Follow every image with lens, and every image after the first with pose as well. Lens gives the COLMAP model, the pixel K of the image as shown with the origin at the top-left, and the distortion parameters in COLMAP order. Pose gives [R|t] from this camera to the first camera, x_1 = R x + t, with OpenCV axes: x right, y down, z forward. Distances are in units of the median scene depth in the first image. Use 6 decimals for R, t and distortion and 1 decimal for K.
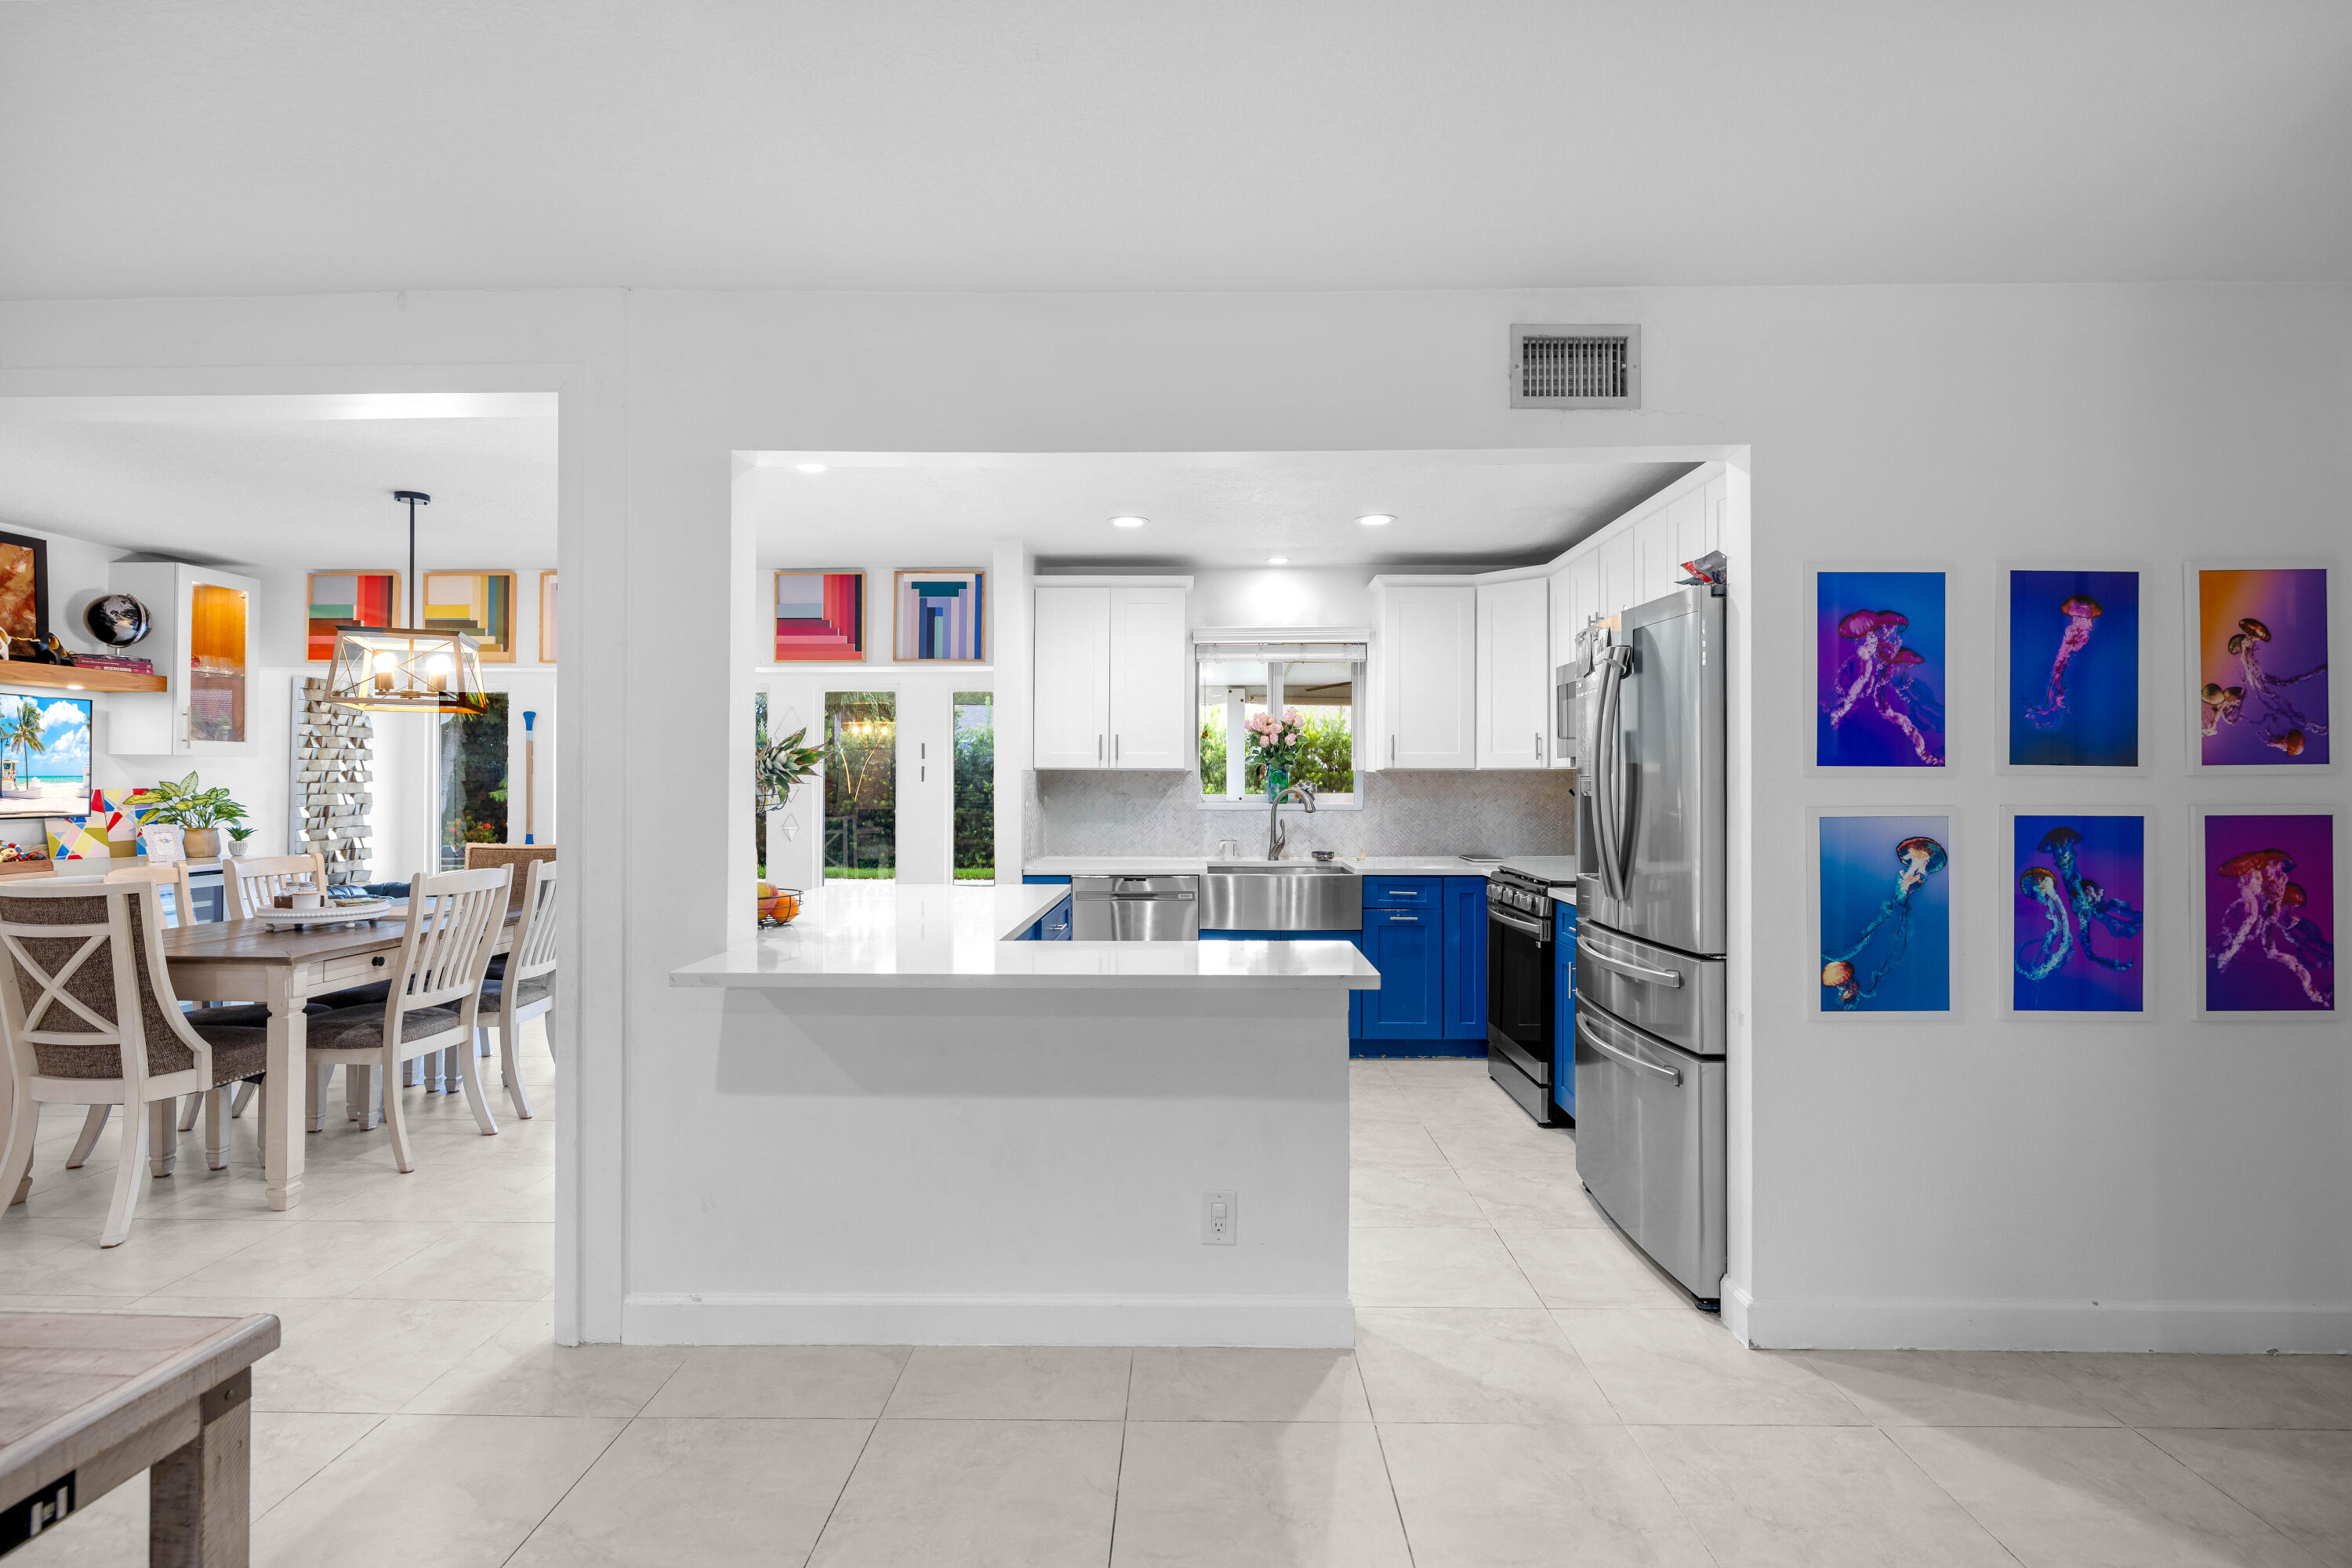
lens RADIAL K [[1123.1, 0, 1178.3], [0, 1123.1, 770.0], [0, 0, 1]] dist [-0.003822, 0.001047]
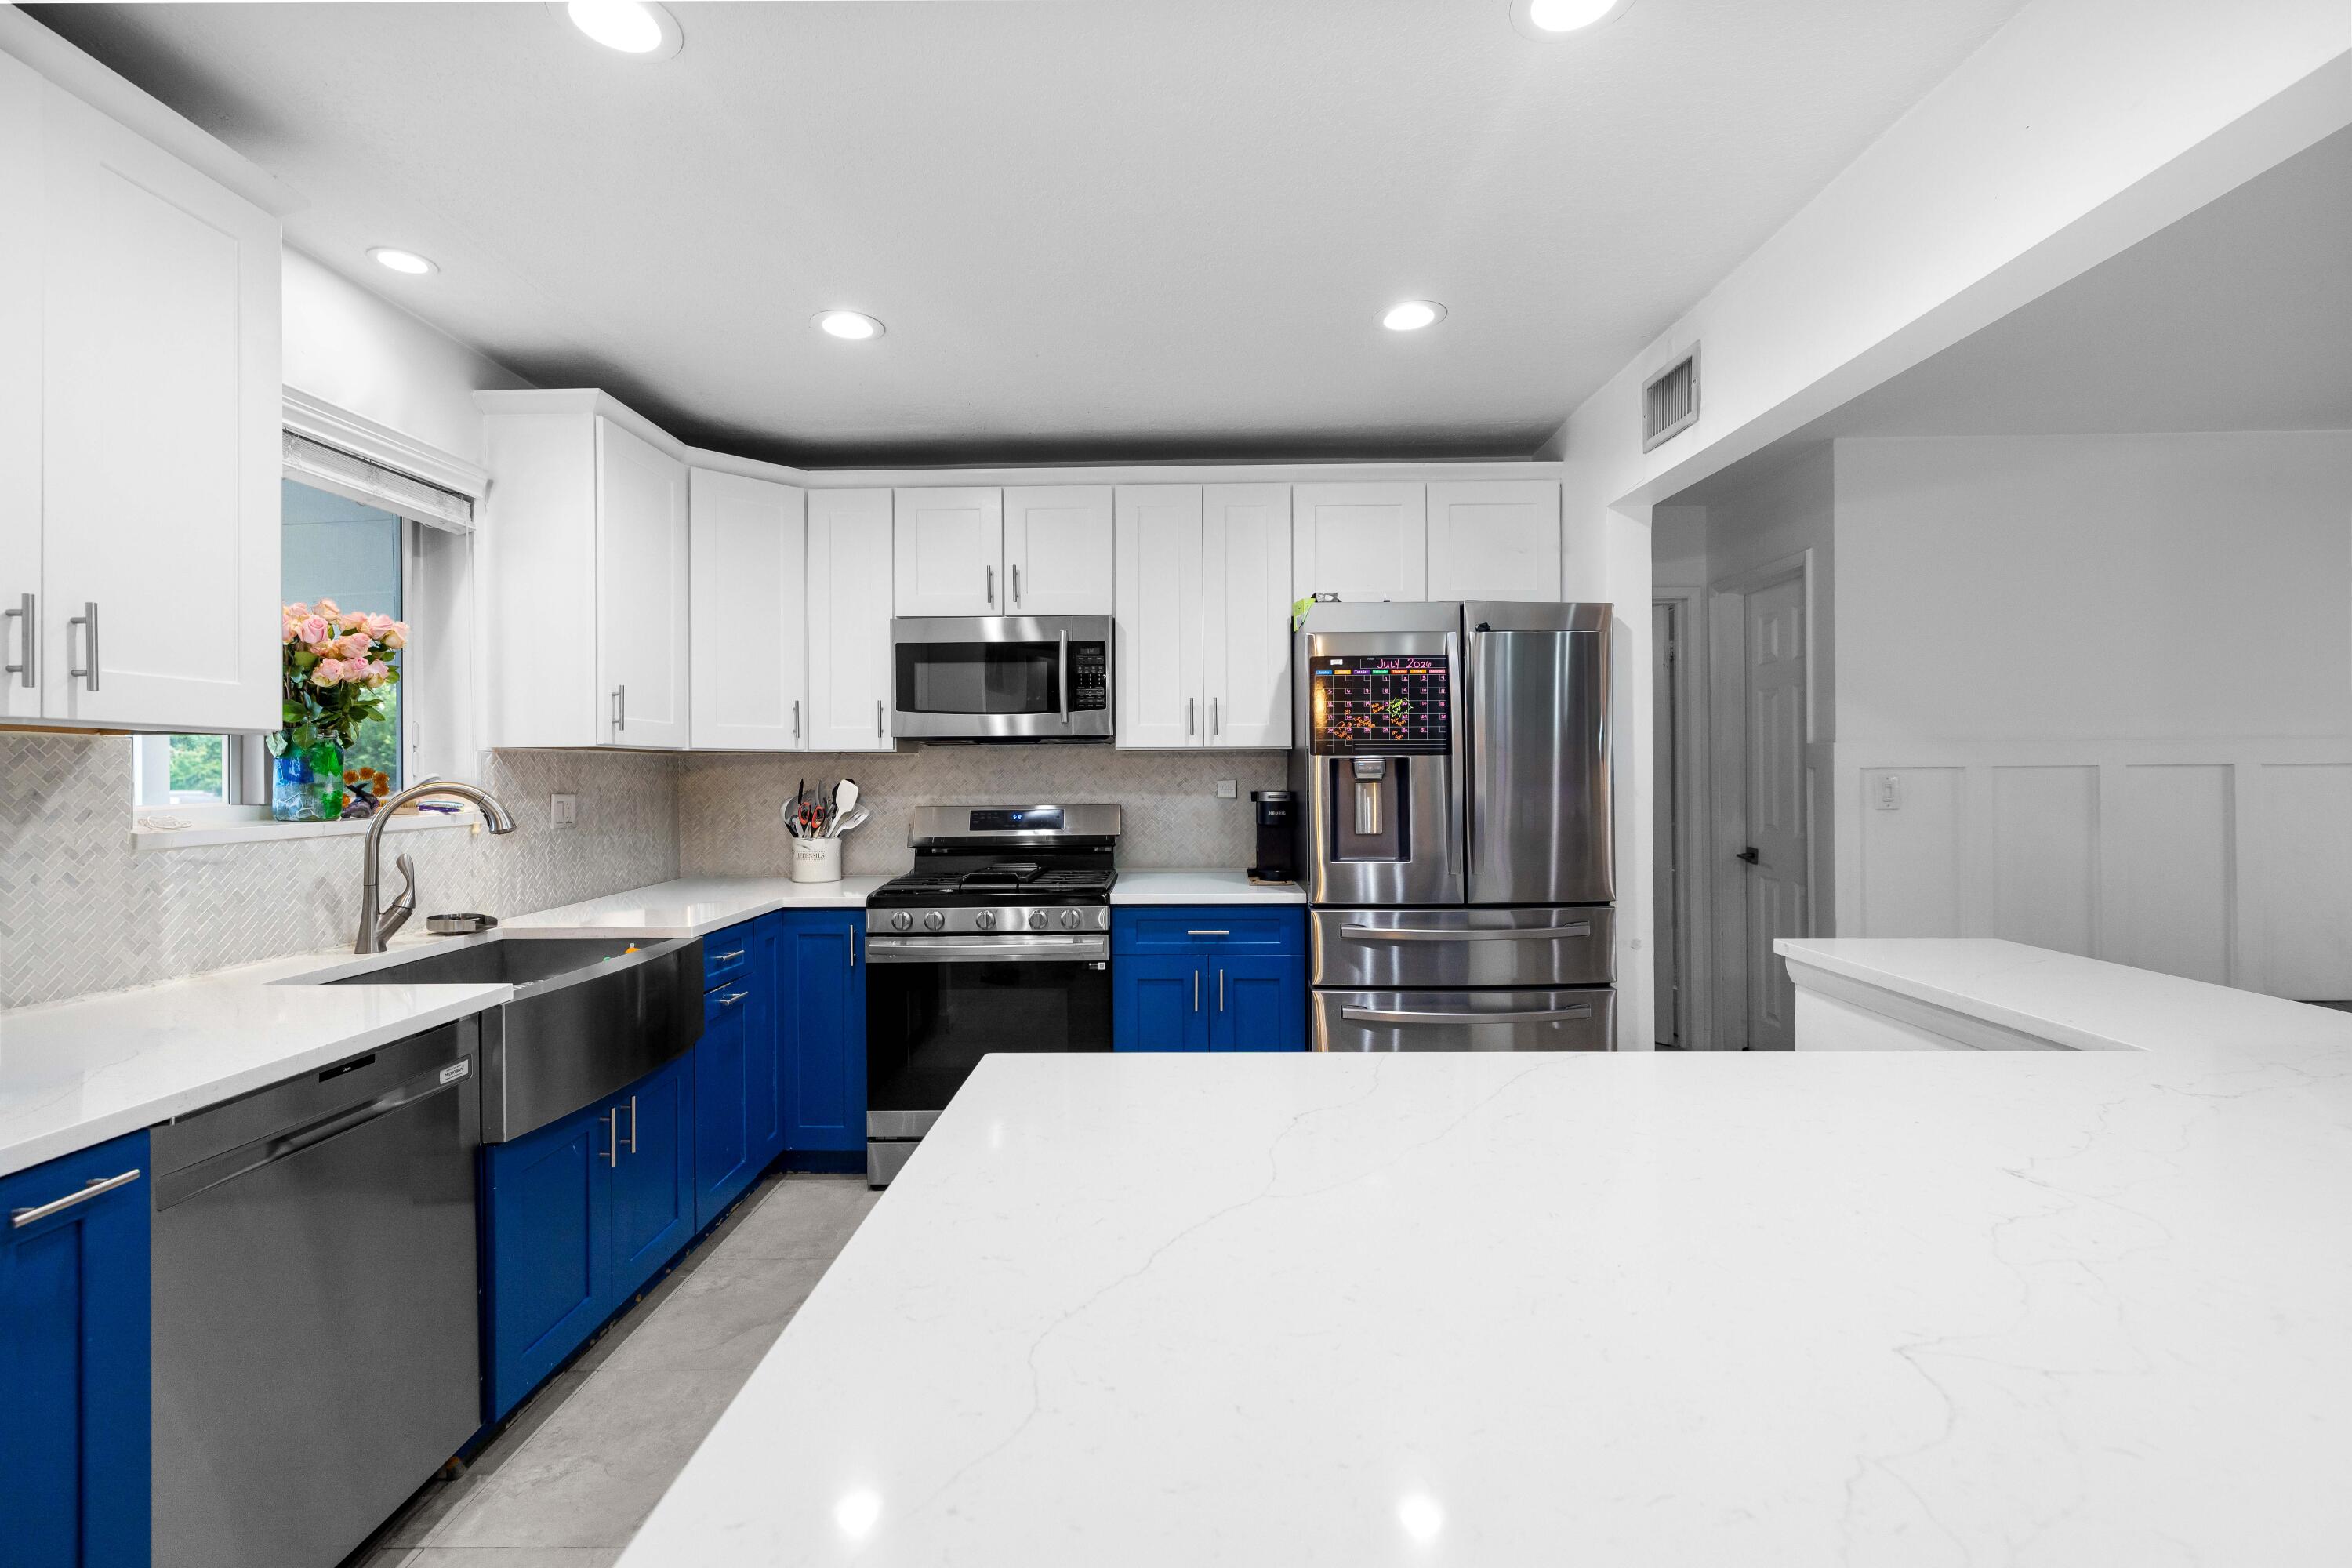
lens RADIAL K [[992.0, 0, 1172.7], [0, 992.0, 773.1], [0, 0, 1]] dist [0.001741, -0.000456]
pose [[-0.000100, -0.002873, 0.999996, -0.296032], [-0.001303, 0.999995, 0.002873, 0.010584], [-0.999999, -0.001303, -0.000104, 0.704372]]
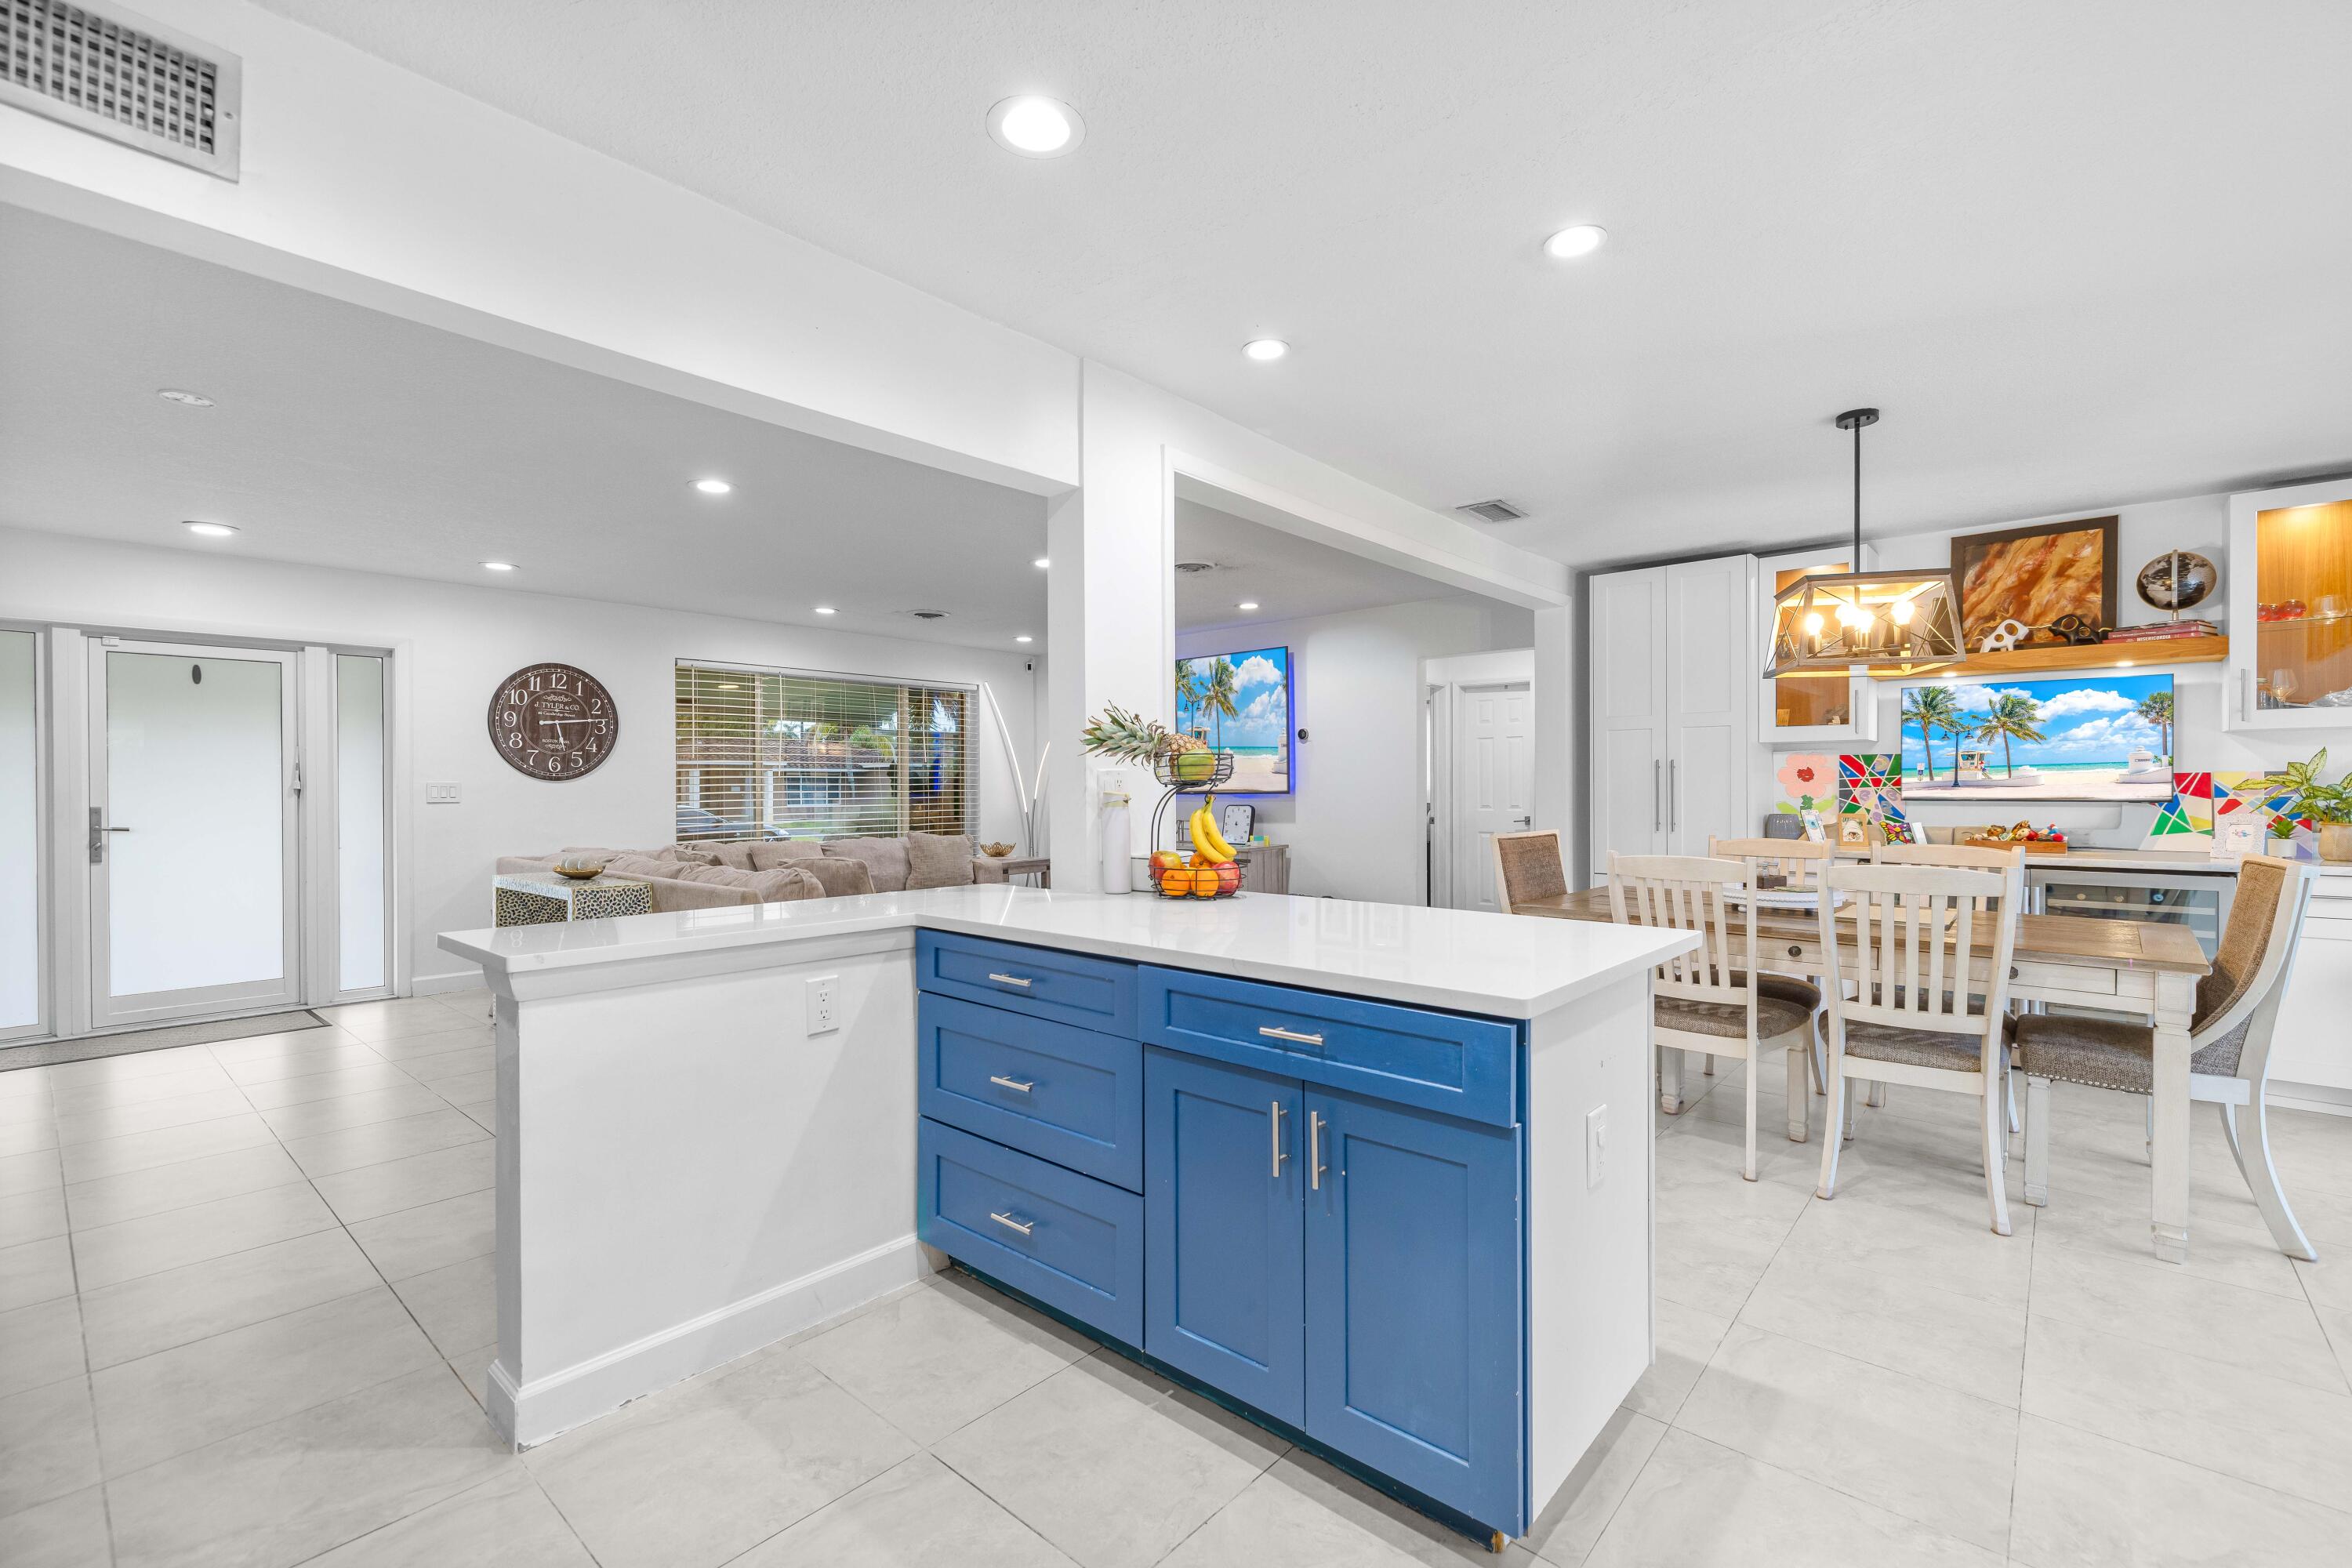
lens RADIAL K [[1038.0, 0, 1177.7], [0, 1038.0, 797.3], [0, 0, 1]] dist [-0.004204, 0.001382]
pose [[-0.643487, 0.007451, -0.765421, 0.186325], [0.009393, 0.999954, 0.001837, 0.026350], [0.765399, -0.006008, -0.643528, 0.852898]]
